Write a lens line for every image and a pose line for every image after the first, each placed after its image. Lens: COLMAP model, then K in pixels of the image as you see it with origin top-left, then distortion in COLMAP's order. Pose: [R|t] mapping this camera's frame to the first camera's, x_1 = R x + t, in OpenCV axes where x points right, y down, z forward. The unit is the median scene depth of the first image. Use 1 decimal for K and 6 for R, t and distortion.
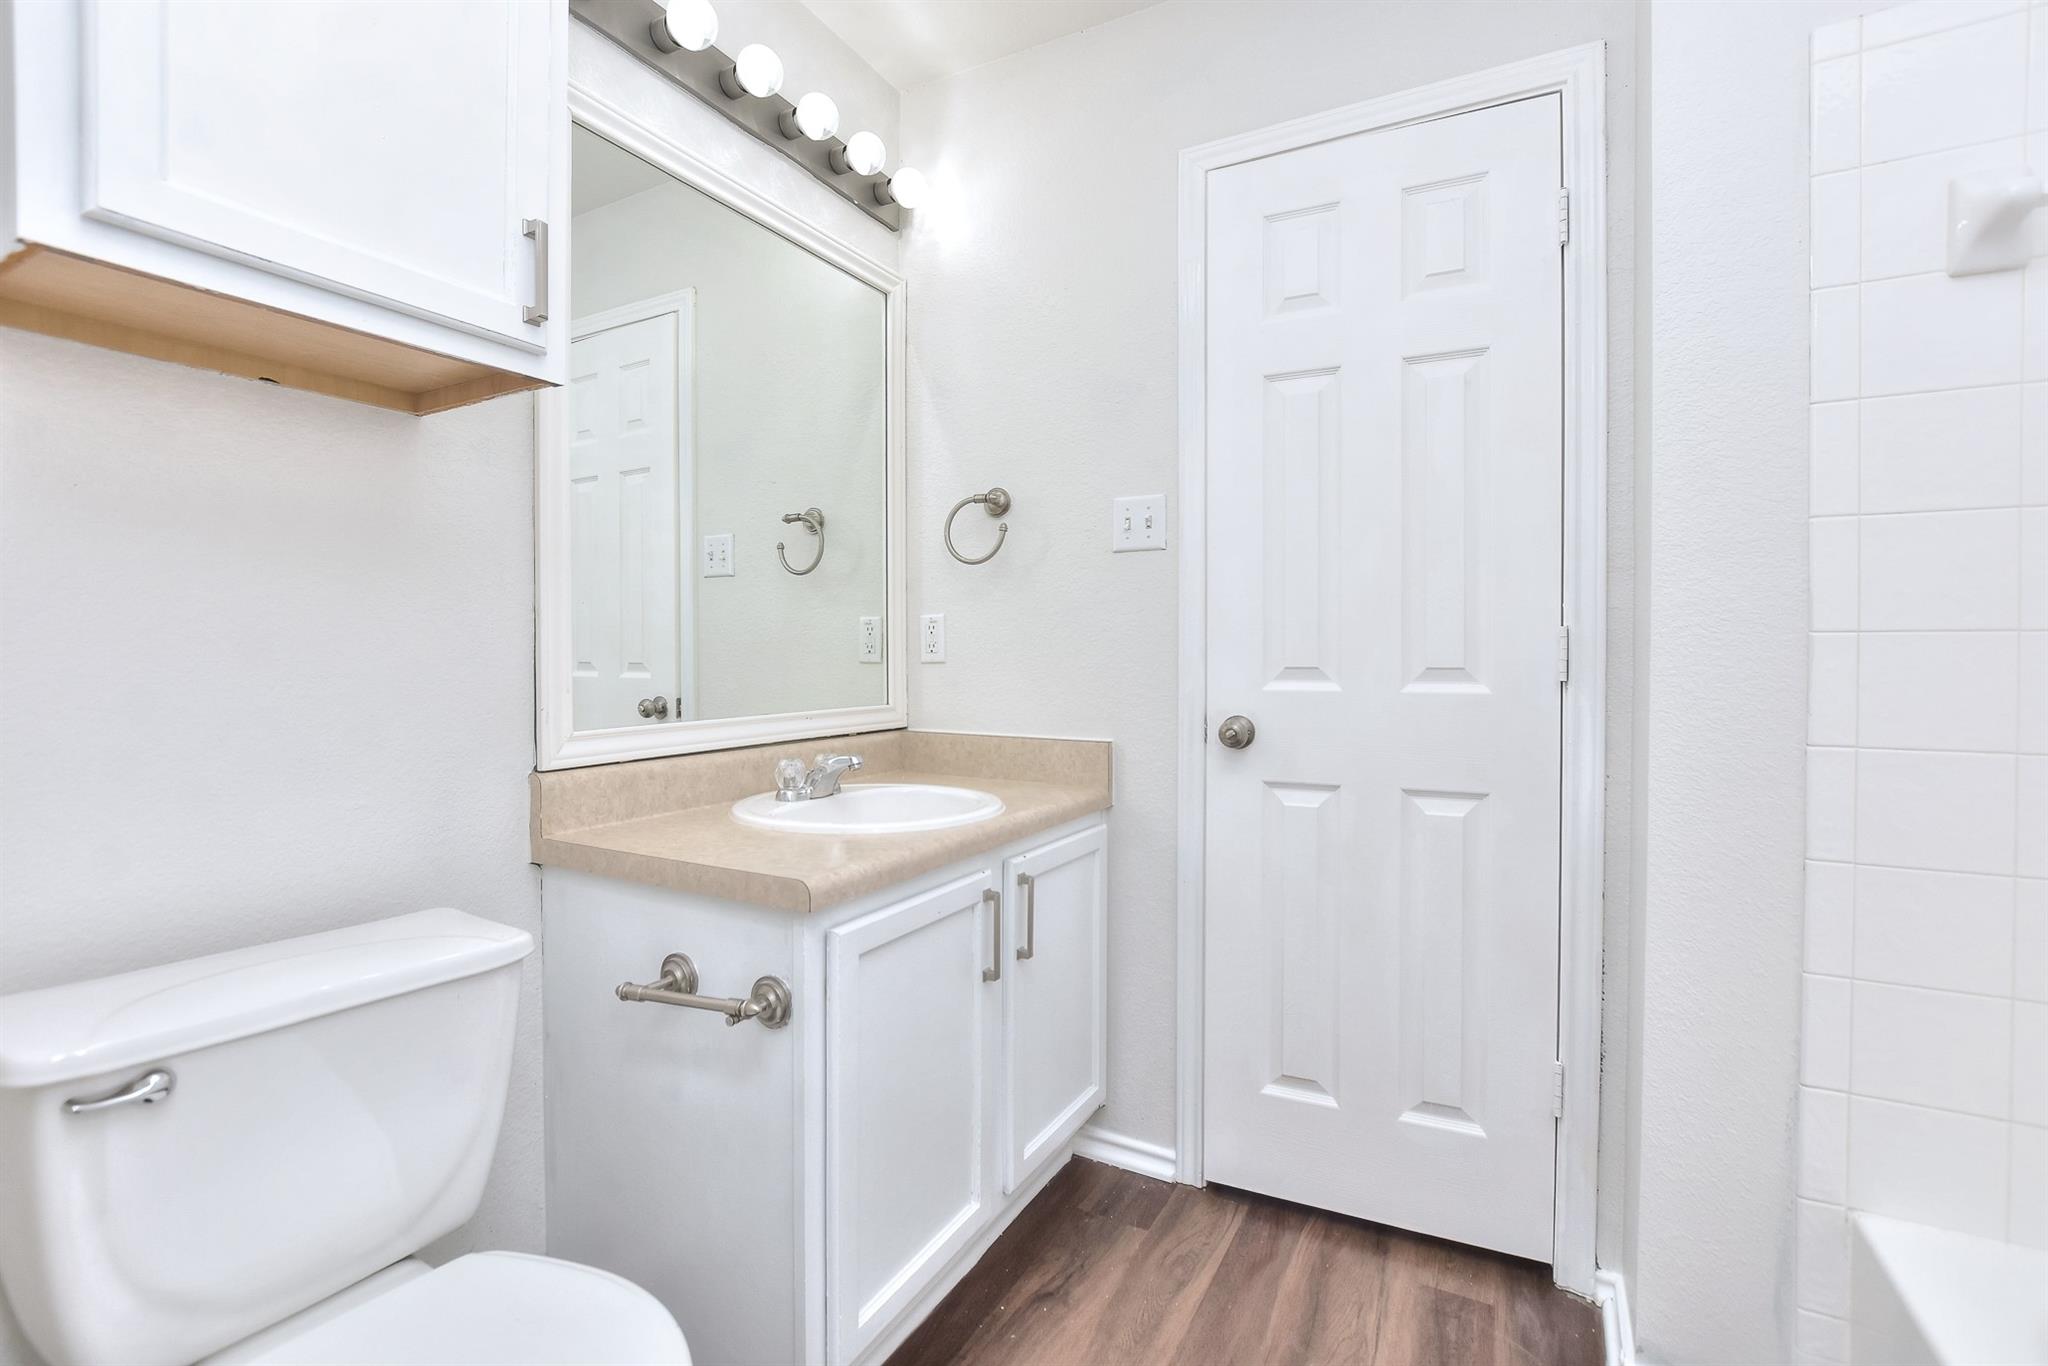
lens RADIAL K [[902.6, 0, 1020.9], [0, 902.6, 673.8], [0, 0, 1]] dist [-0.024620, 0.005103]
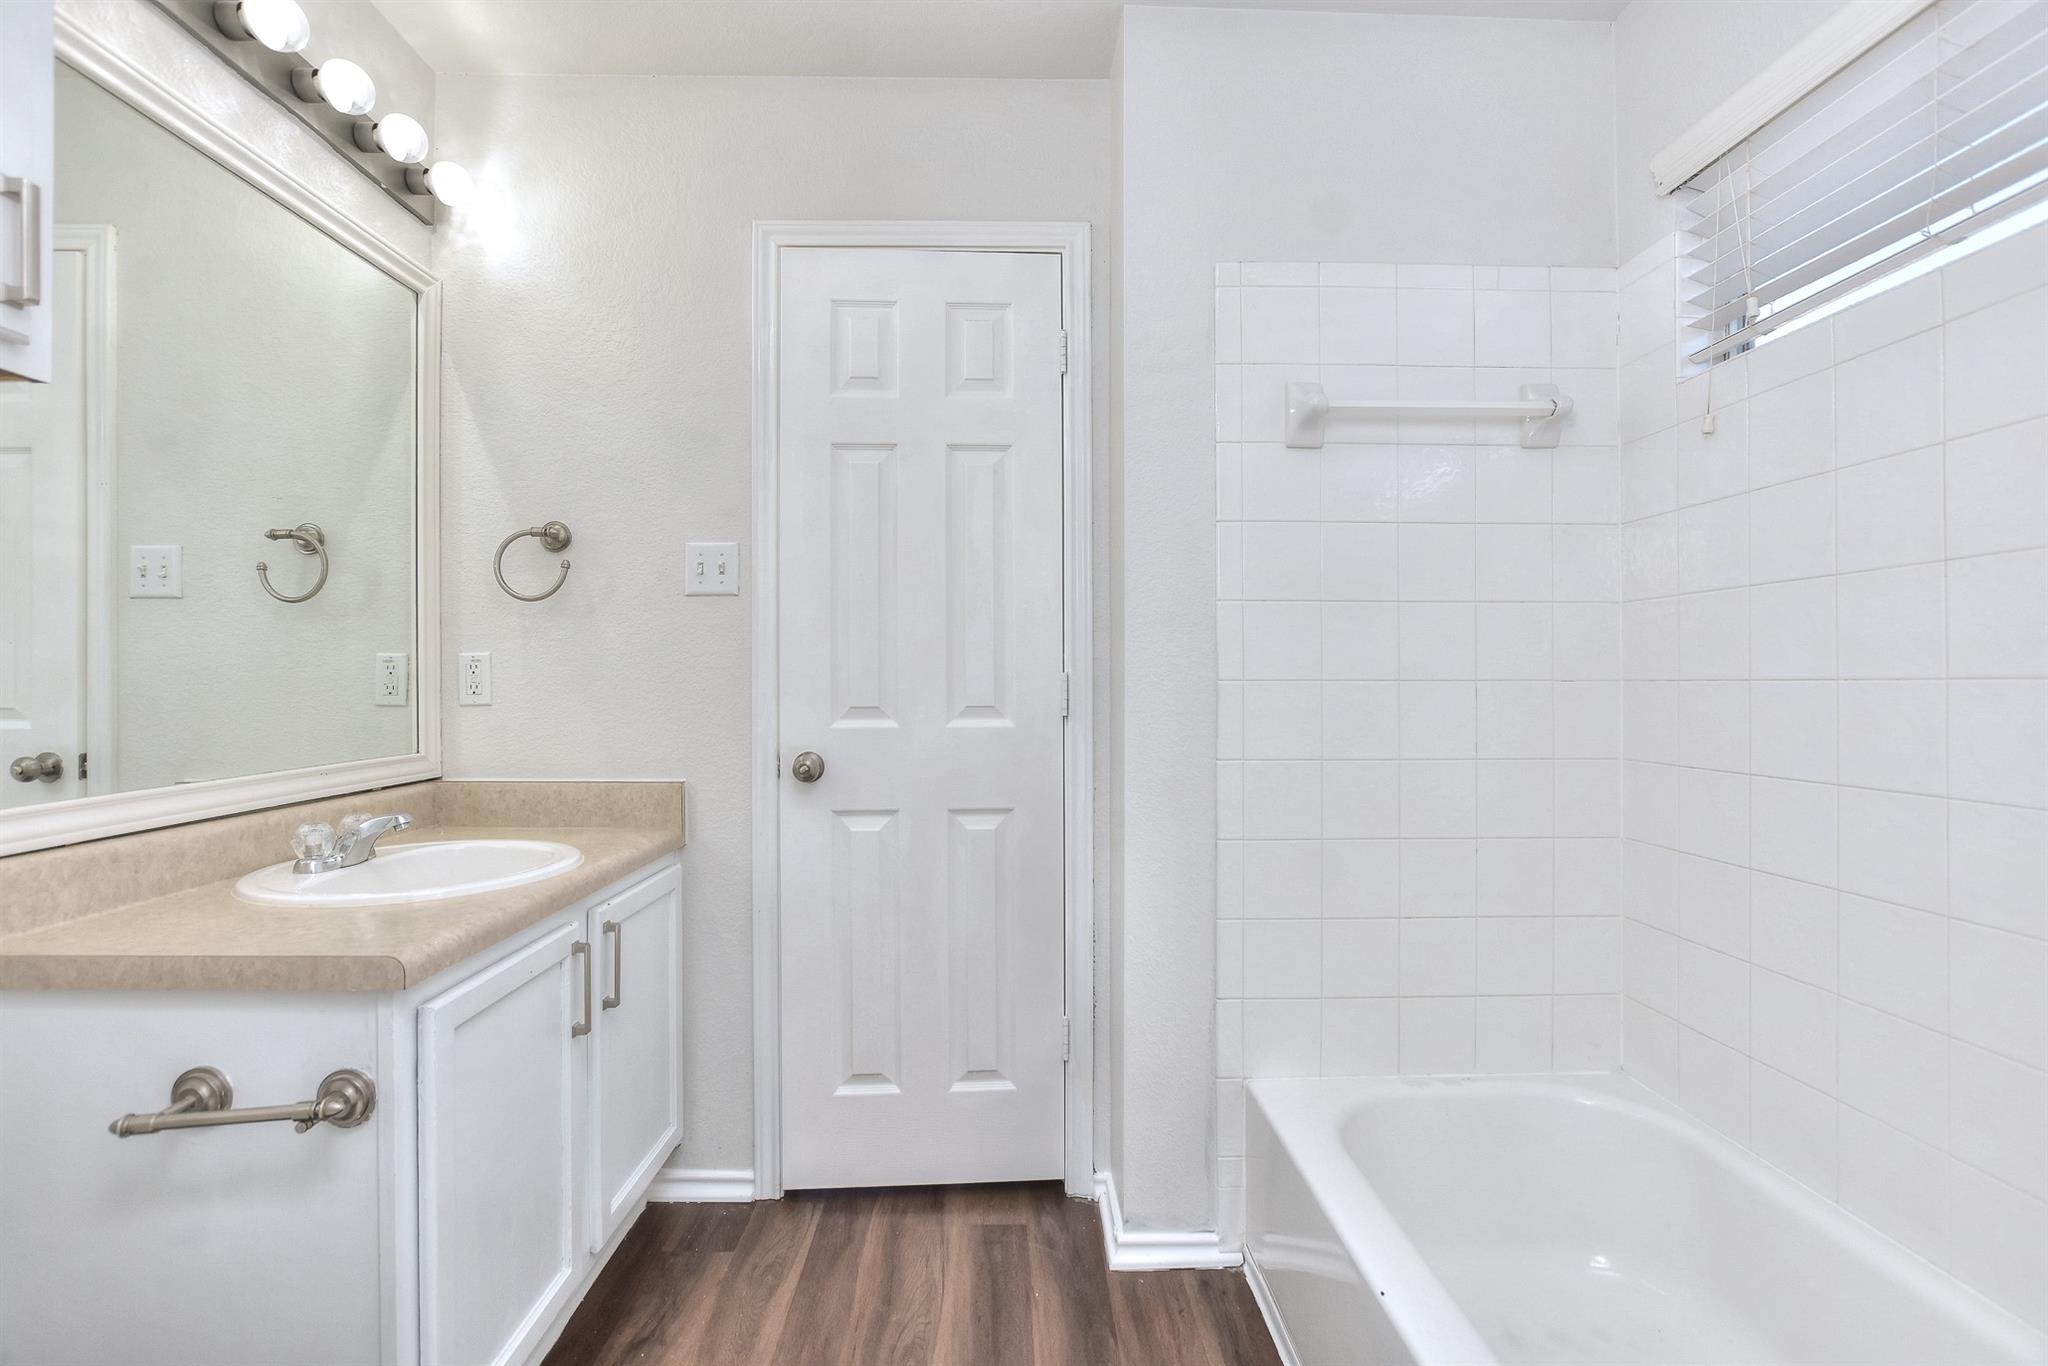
lens RADIAL K [[909.3, 0, 1024.0], [0, 909.3, 683.0], [0, 0, 1]] dist [-0.022482, 0.004885]
pose [[0.860148, -0.000443, 0.510044, -0.102790], [0.008454, 0.999875, -0.013389, -0.021419], [-0.509974, 0.015829, 0.860044, -0.083024]]
